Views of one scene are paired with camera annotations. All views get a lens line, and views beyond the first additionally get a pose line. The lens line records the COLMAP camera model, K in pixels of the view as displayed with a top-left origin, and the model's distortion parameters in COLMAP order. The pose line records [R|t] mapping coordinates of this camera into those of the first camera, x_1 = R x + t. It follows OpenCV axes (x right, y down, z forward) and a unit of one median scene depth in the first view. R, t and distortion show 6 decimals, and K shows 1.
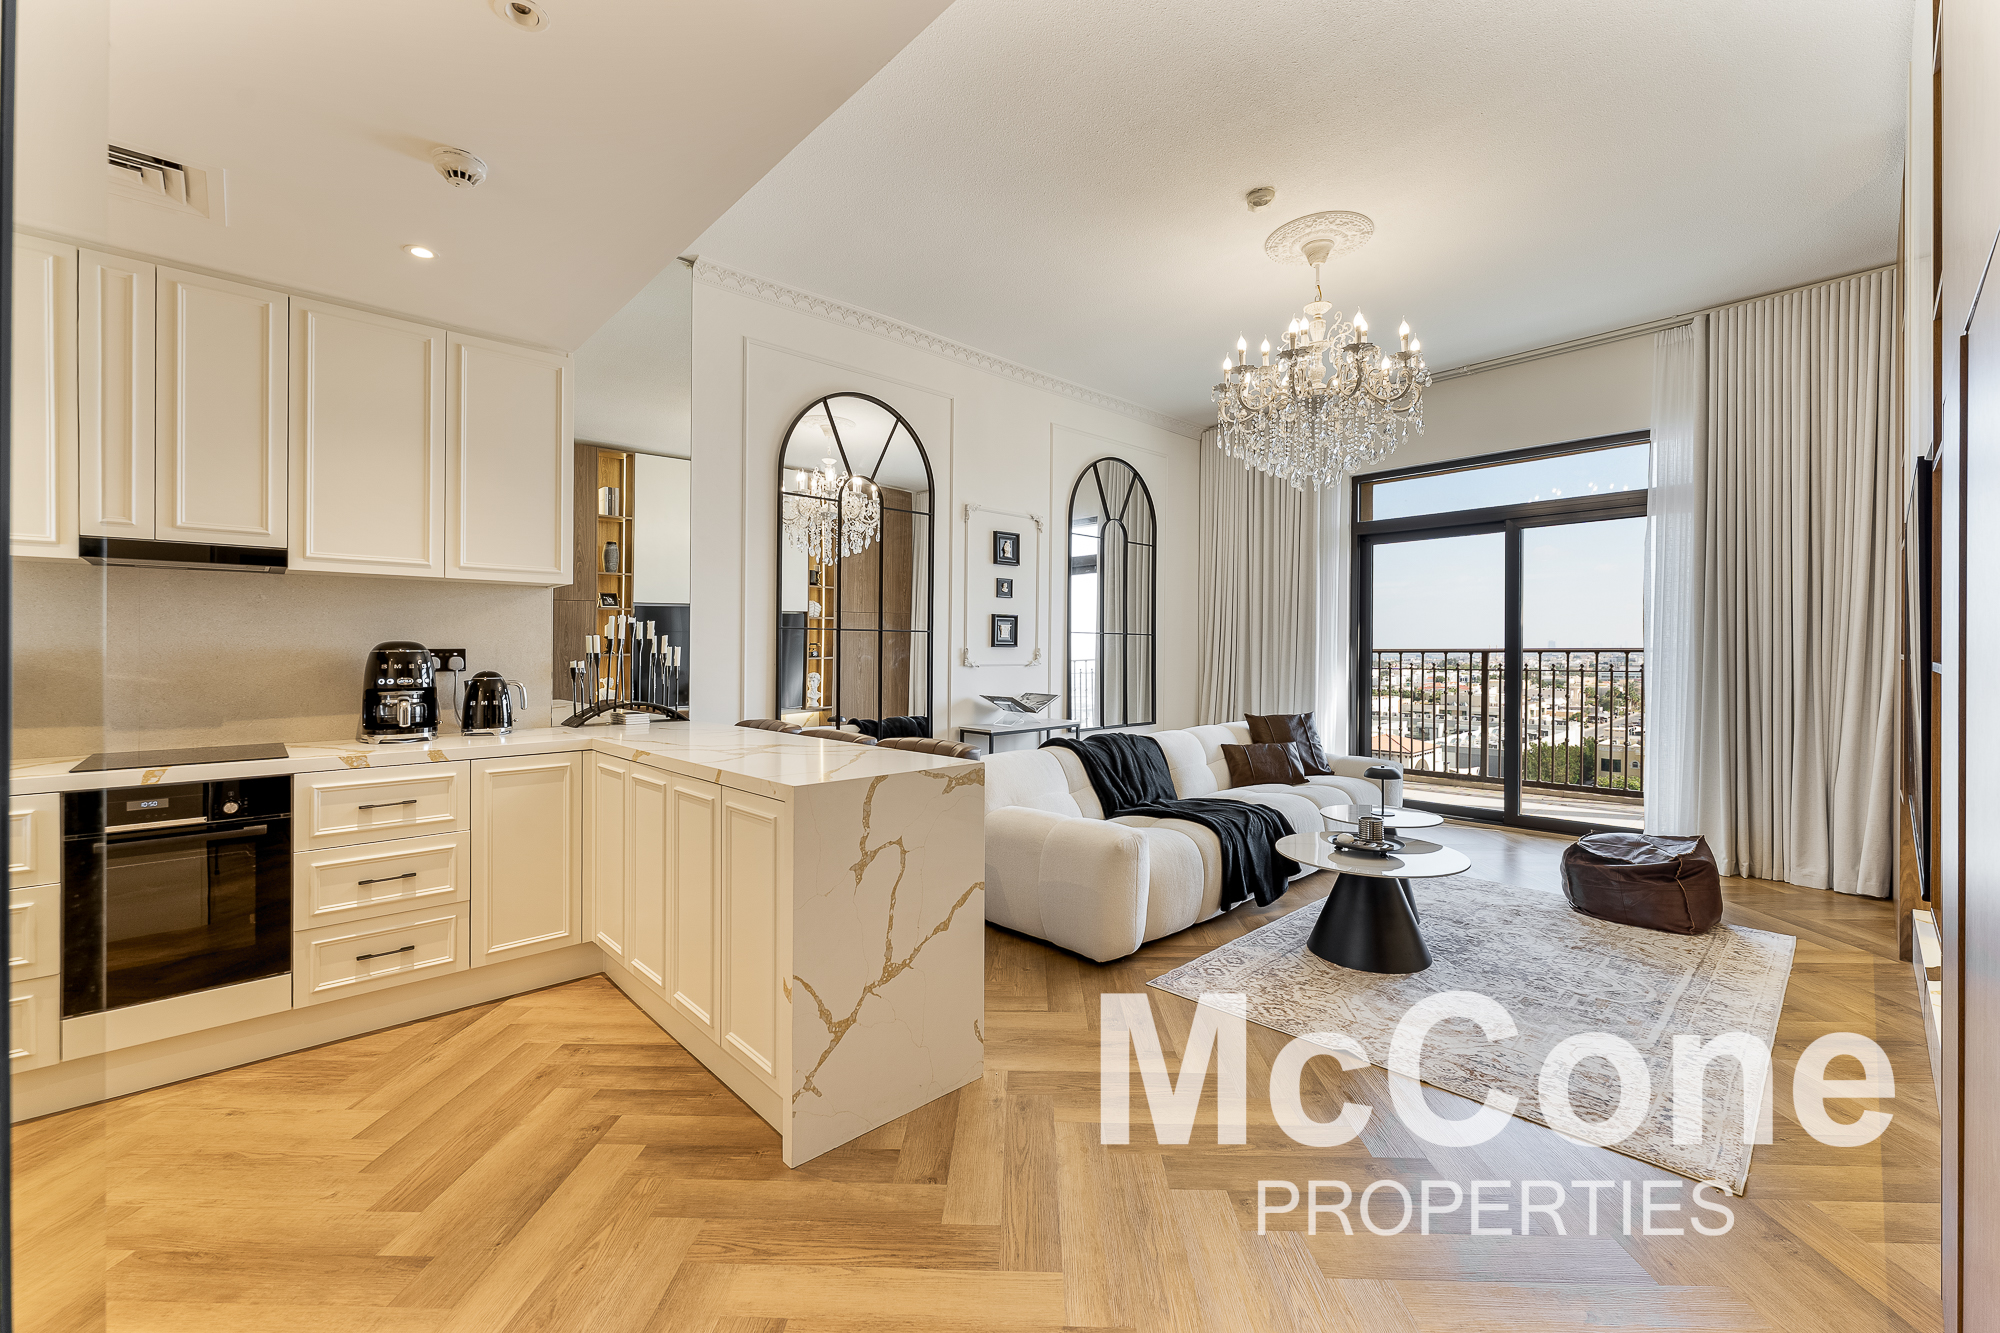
lens RADIAL K [[805.3, 0, 995.5], [0, 805.3, 641.8], [0, 0, 1]] dist [-0.001923, -0.000067]
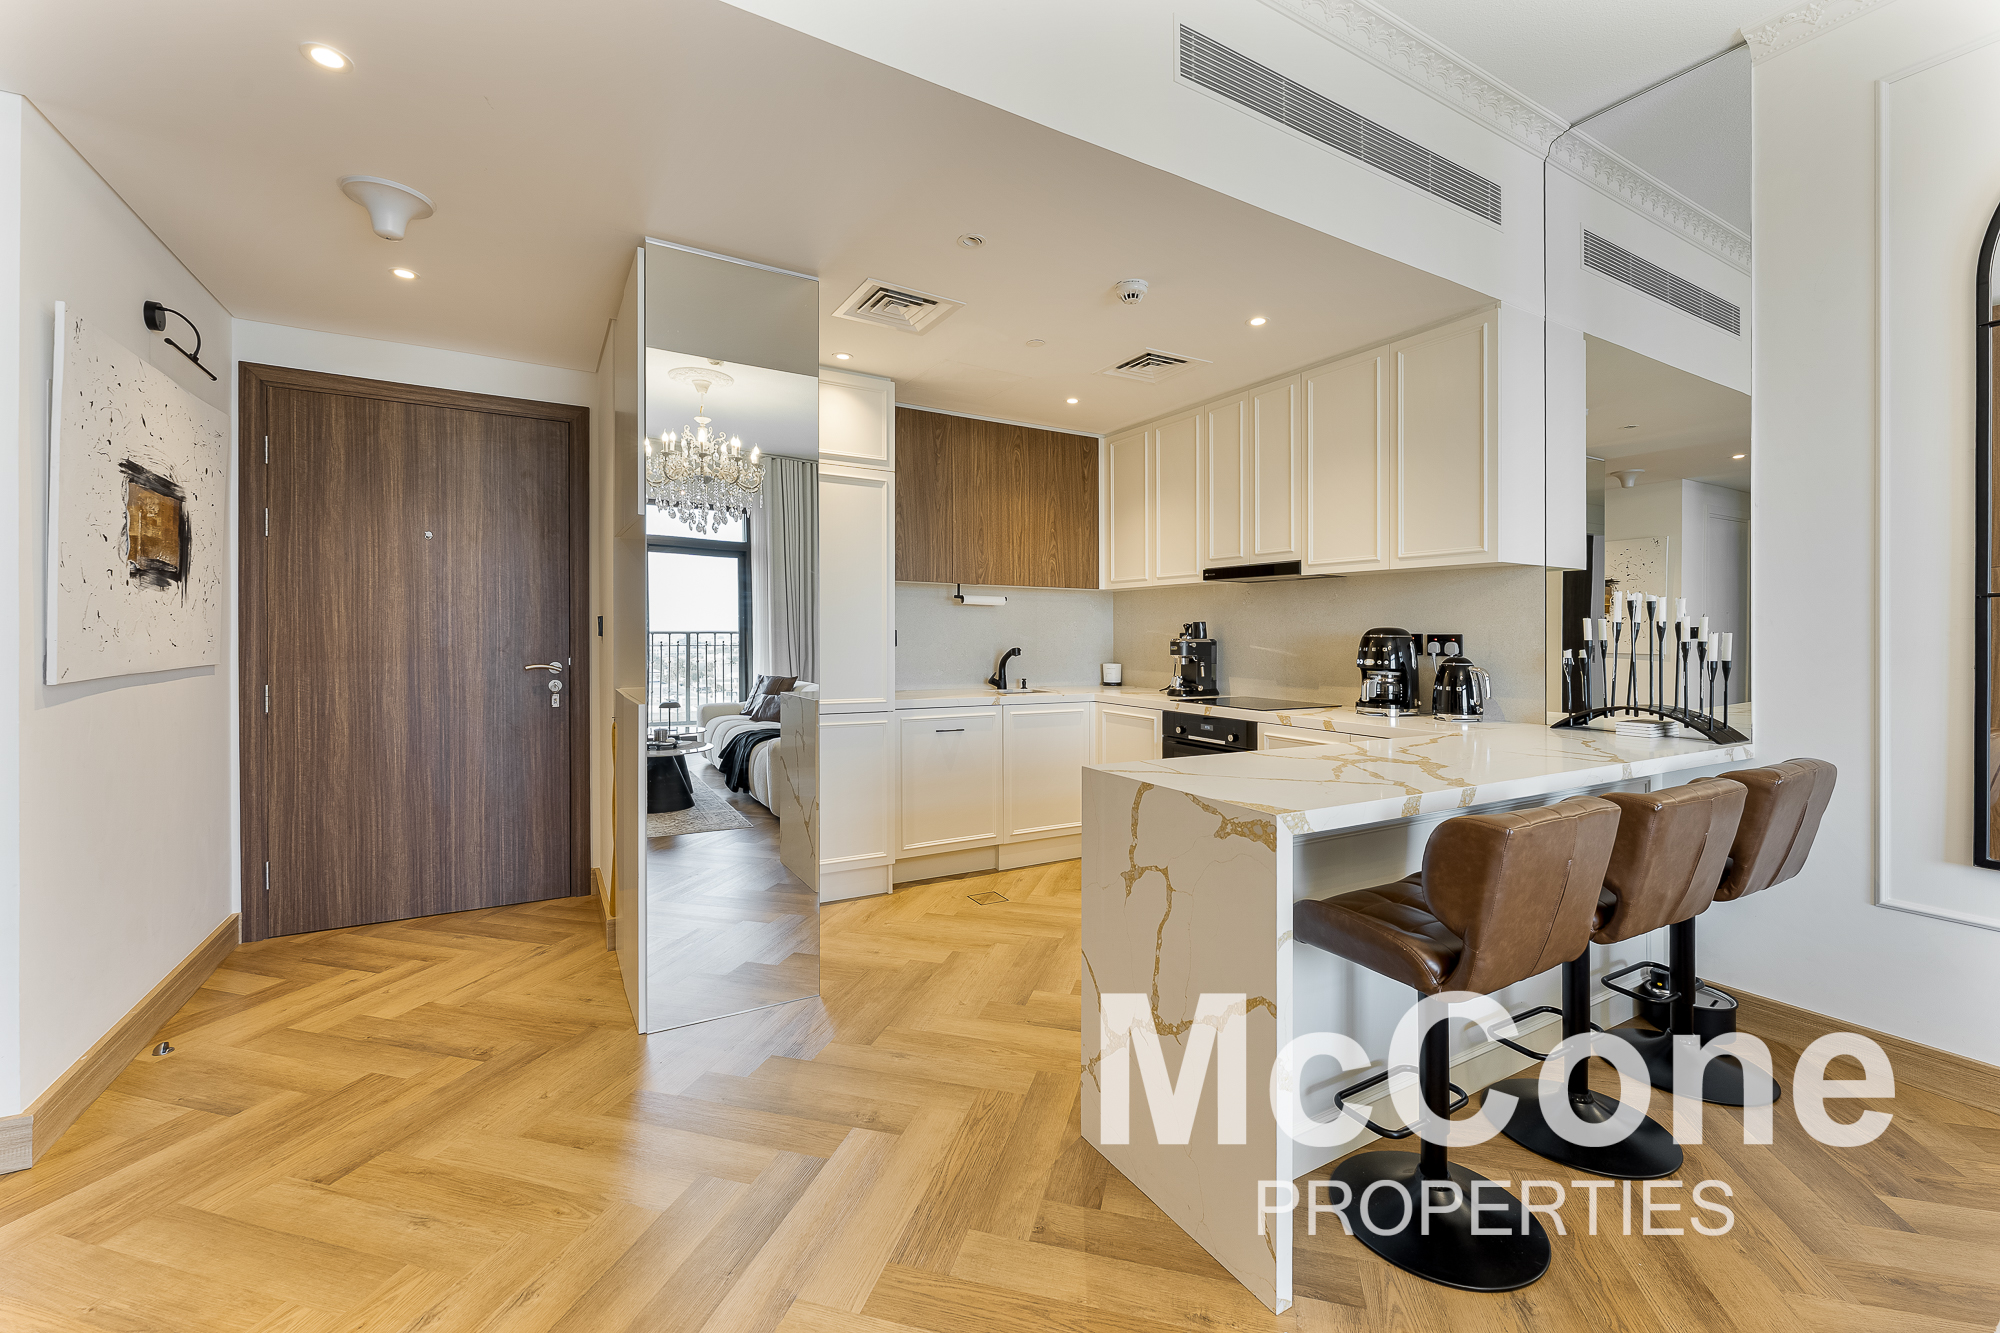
lens RADIAL K [[813.5, 0, 1003.7], [0, 813.5, 633.8], [0, 0, 1]] dist [0.000969, -0.000158]
pose [[-0.222033, 0.000502, -0.975039, 0.512228], [0.003148, 0.999995, -0.000202, 0.006887], [0.975034, -0.003114, -0.222033, 0.739338]]
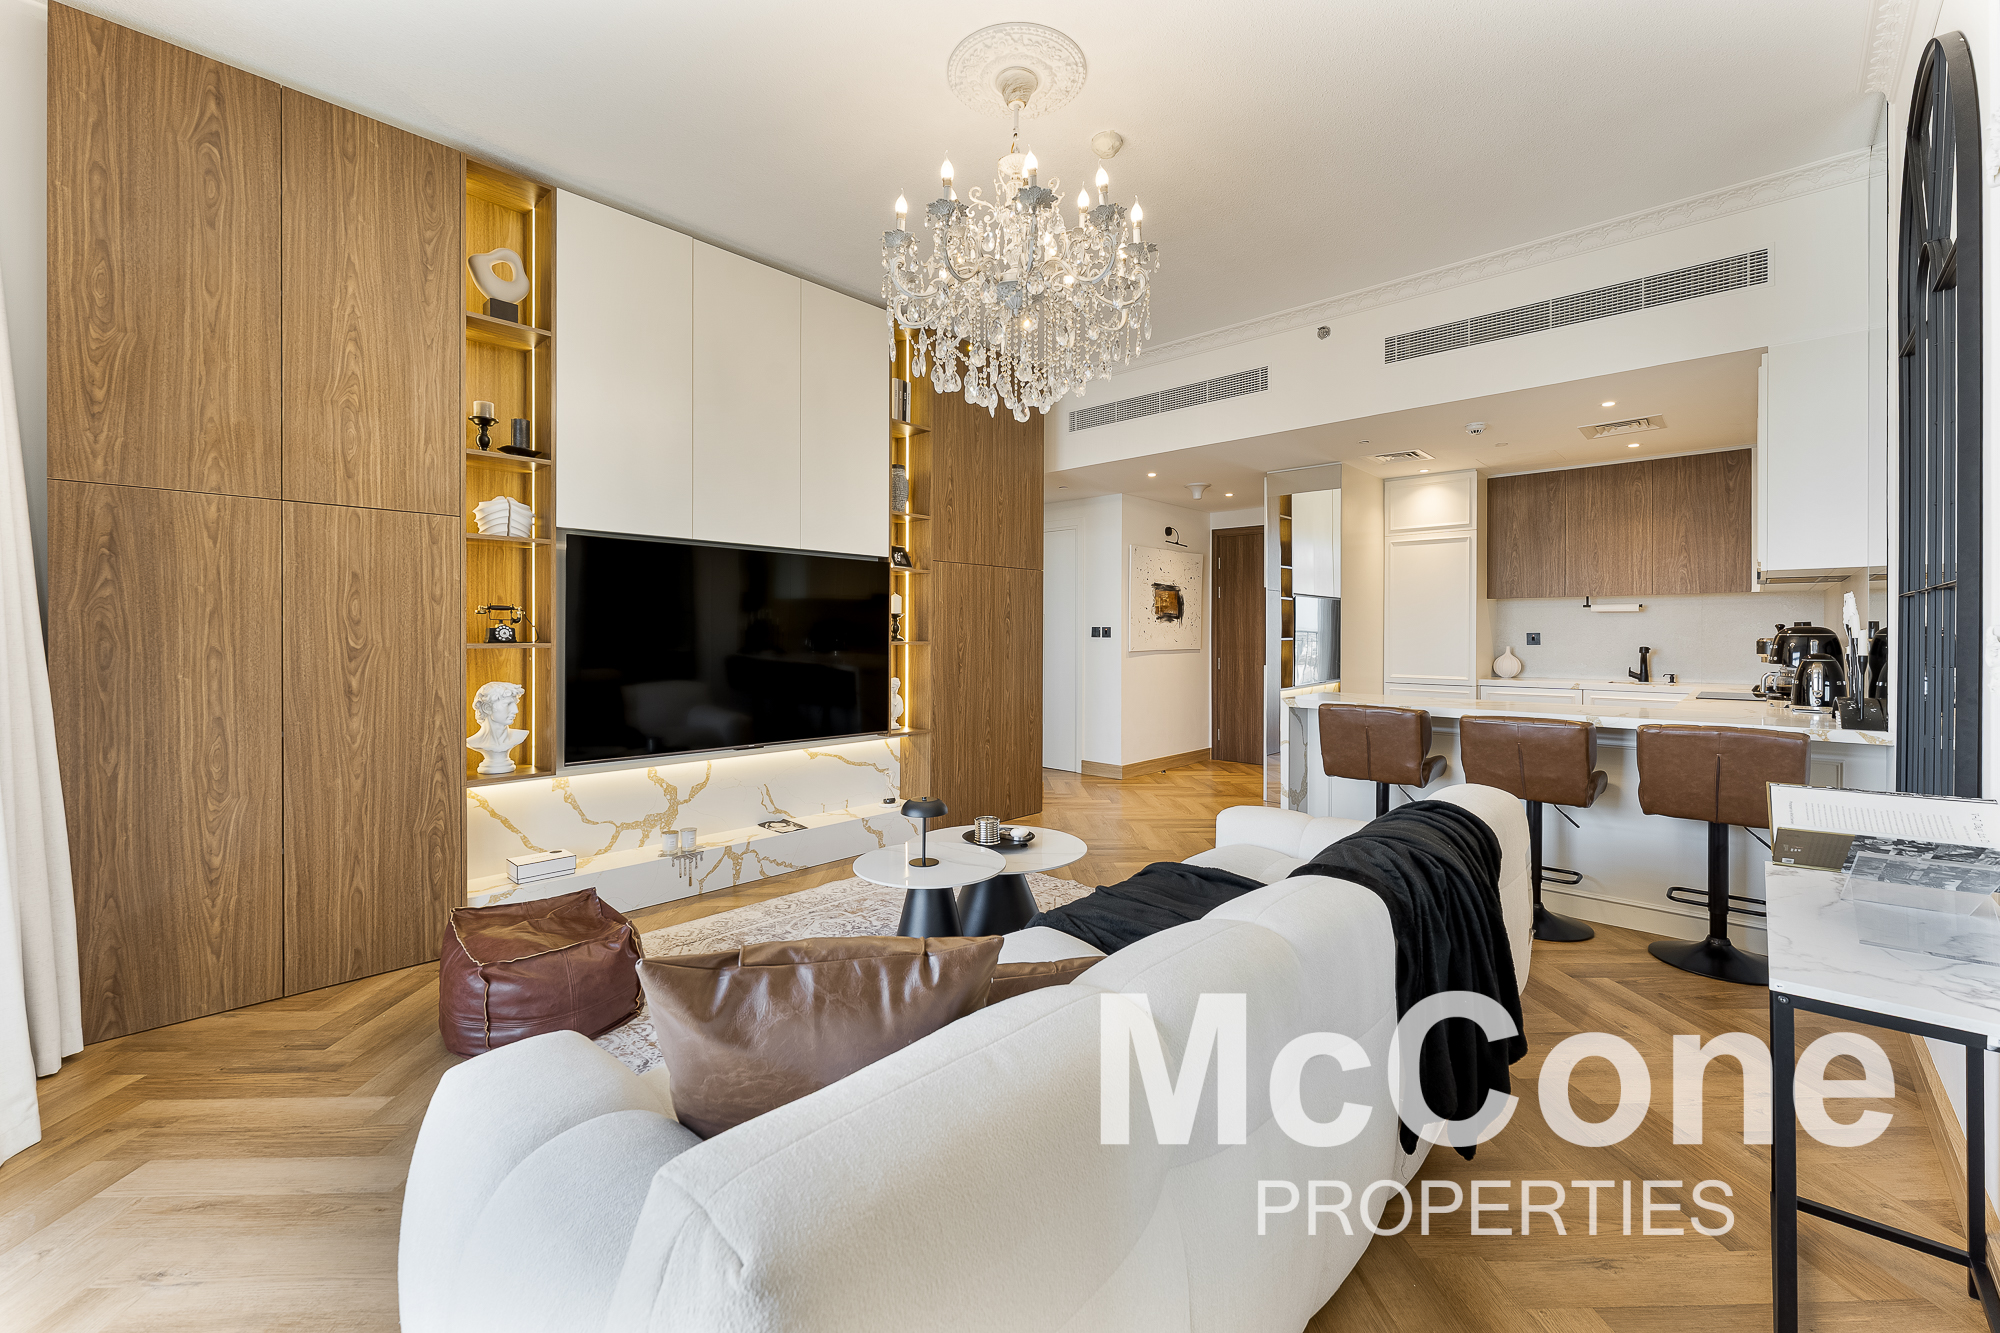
lens RADIAL K [[813.5, 0, 1003.7], [0, 813.5, 633.8], [0, 0, 1]] dist [0.000969, -0.000158]
pose [[-0.997254, 0.004119, -0.073939, 0.583665], [0.004903, 0.999934, -0.010433, 0.016692], [0.073891, -0.010767, -0.997208, 2.190927]]
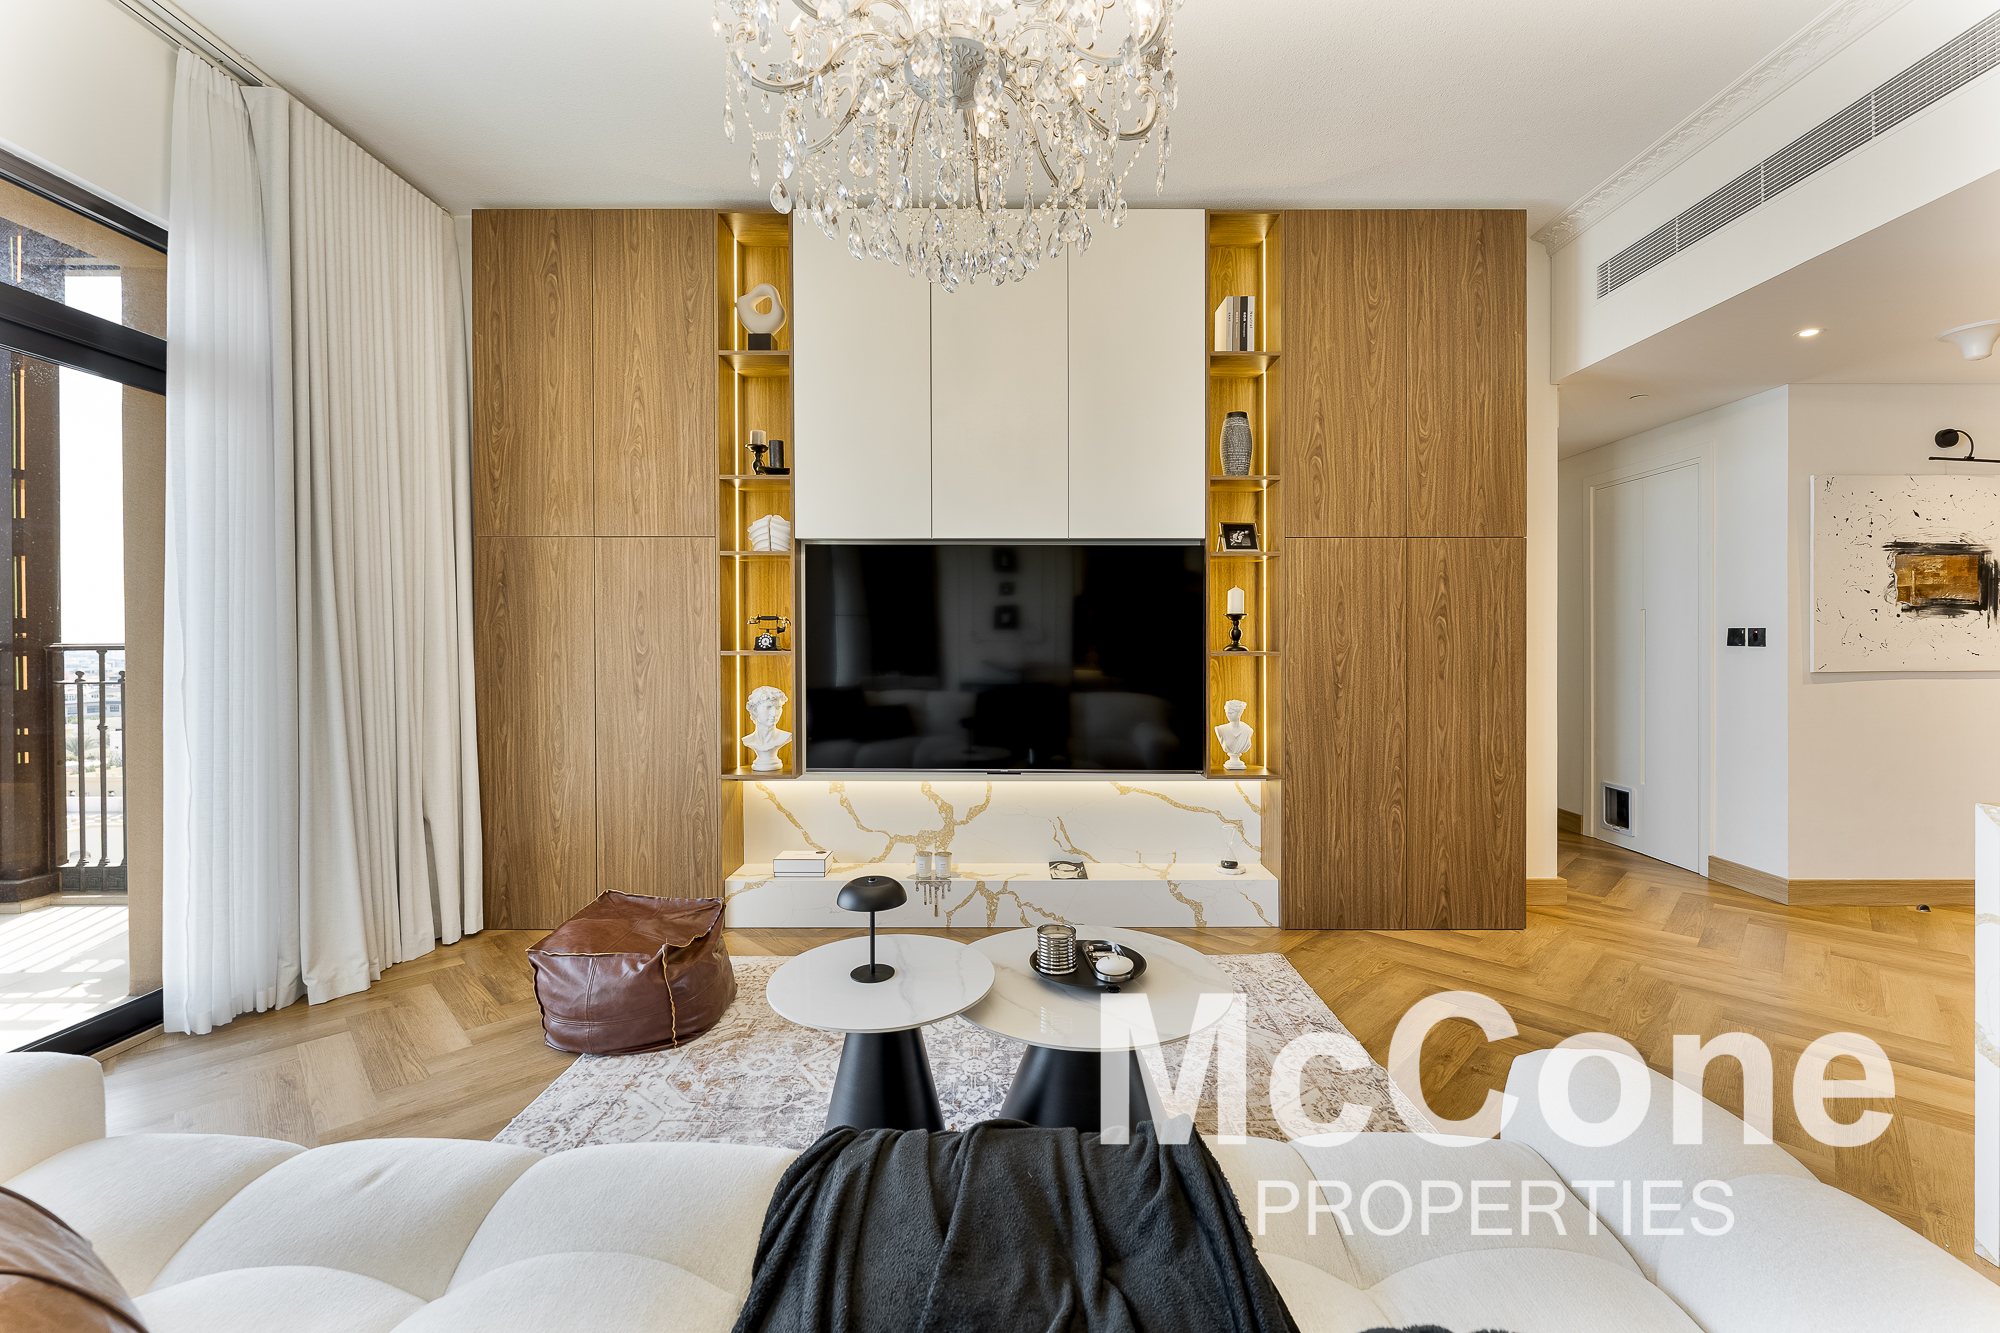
lens RADIAL K [[809.3, 0, 1023.8], [0, 809.3, 643.7], [0, 0, 1]] dist [0.001515, 0.000009]
pose [[-0.733250, 0.005422, 0.679938, 0.080292], [-0.002058, 0.999946, -0.010193, 0.015594], [-0.679956, -0.008873, -0.733199, 1.634739]]
